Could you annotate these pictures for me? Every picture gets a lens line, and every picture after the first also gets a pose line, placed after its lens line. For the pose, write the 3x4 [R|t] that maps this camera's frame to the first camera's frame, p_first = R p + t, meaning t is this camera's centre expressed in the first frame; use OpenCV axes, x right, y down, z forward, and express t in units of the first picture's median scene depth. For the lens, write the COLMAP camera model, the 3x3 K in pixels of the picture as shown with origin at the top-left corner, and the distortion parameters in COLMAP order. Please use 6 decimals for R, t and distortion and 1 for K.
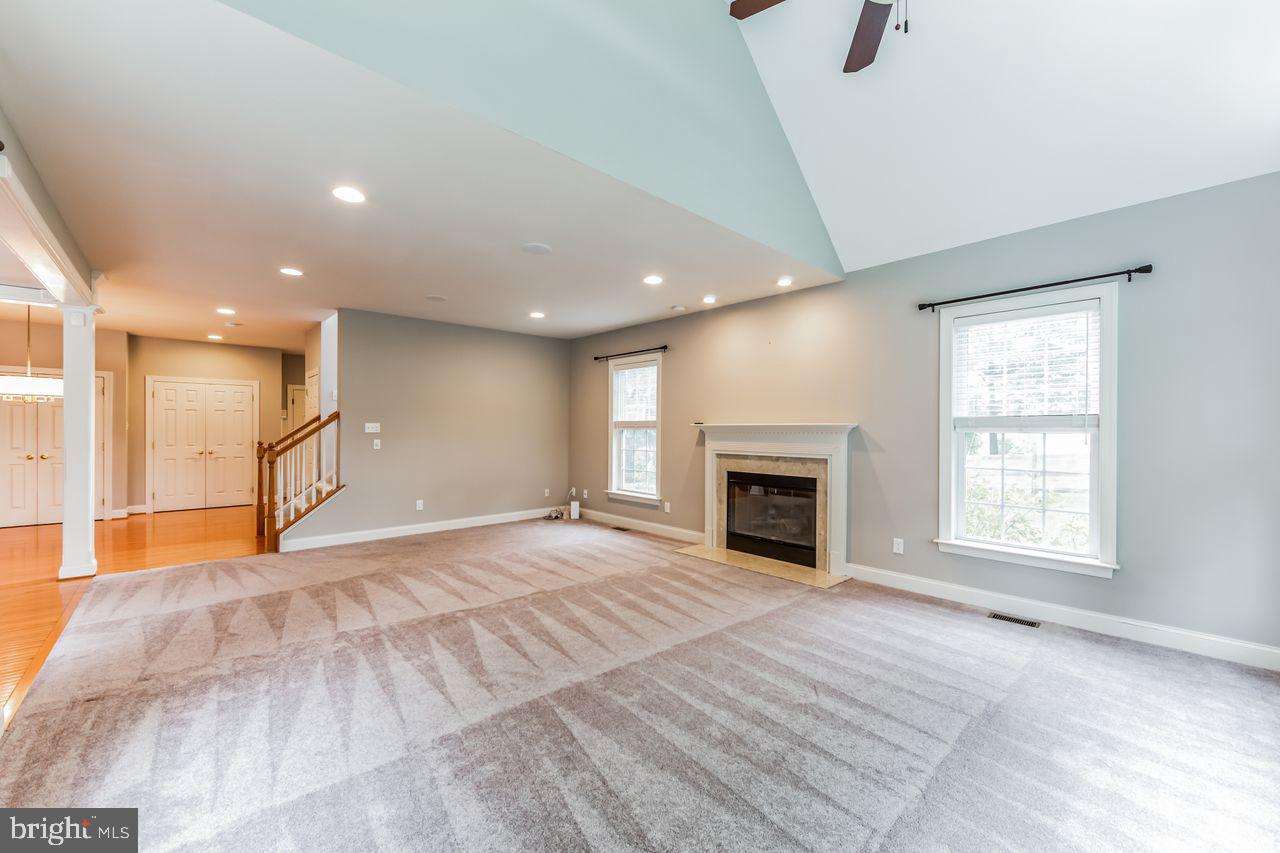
lens RADIAL K [[507.1, 0, 628.9], [0, 507.1, 428.7], [0, 0, 1]] dist [-0.001291, -0.000071]
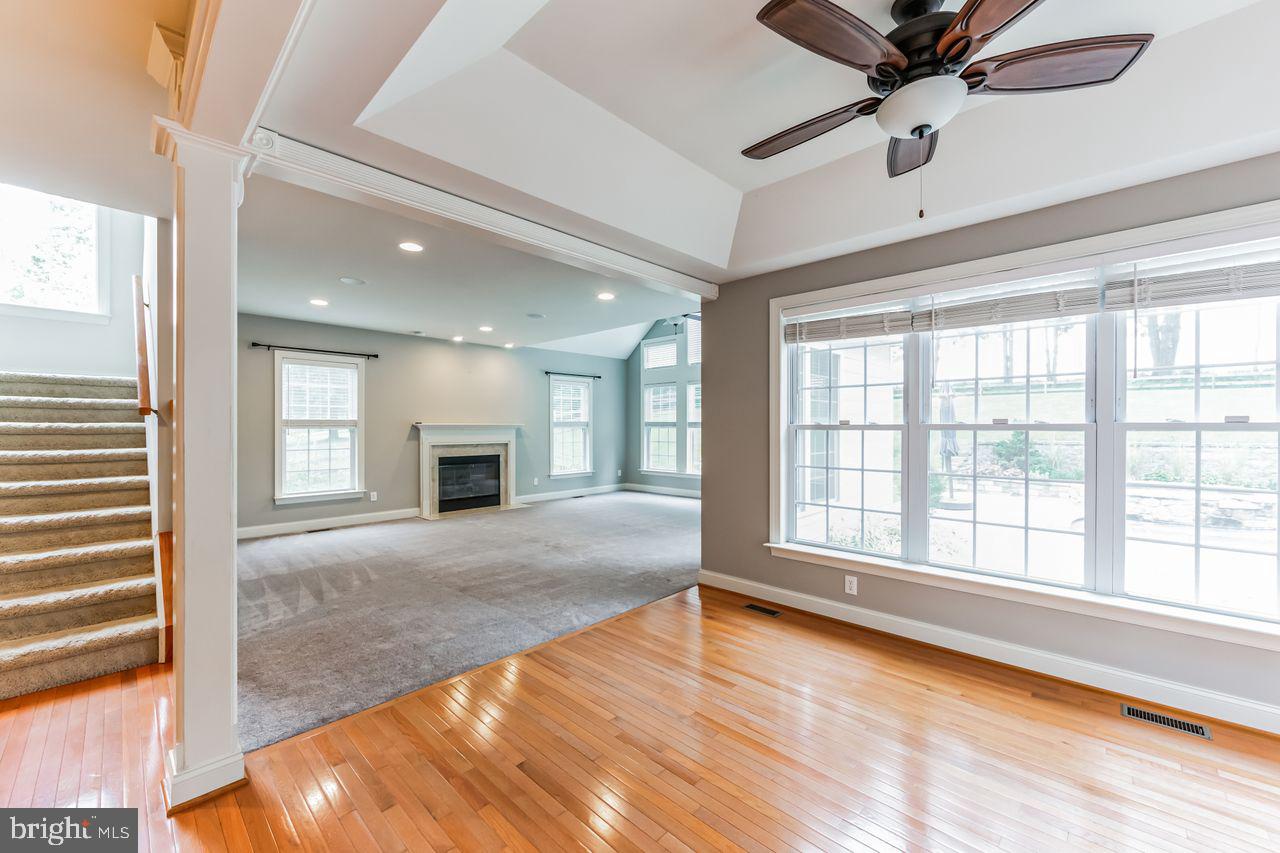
lens RADIAL K [[507.1, 0, 628.9], [0, 507.1, 428.7], [0, 0, 1]] dist [-0.001291, -0.000071]
pose [[-0.062452, -0.001372, 0.998047, -1.257061], [0.006309, 0.999979, 0.001770, 0.005451], [-0.998028, 0.006407, -0.062442, 0.573580]]
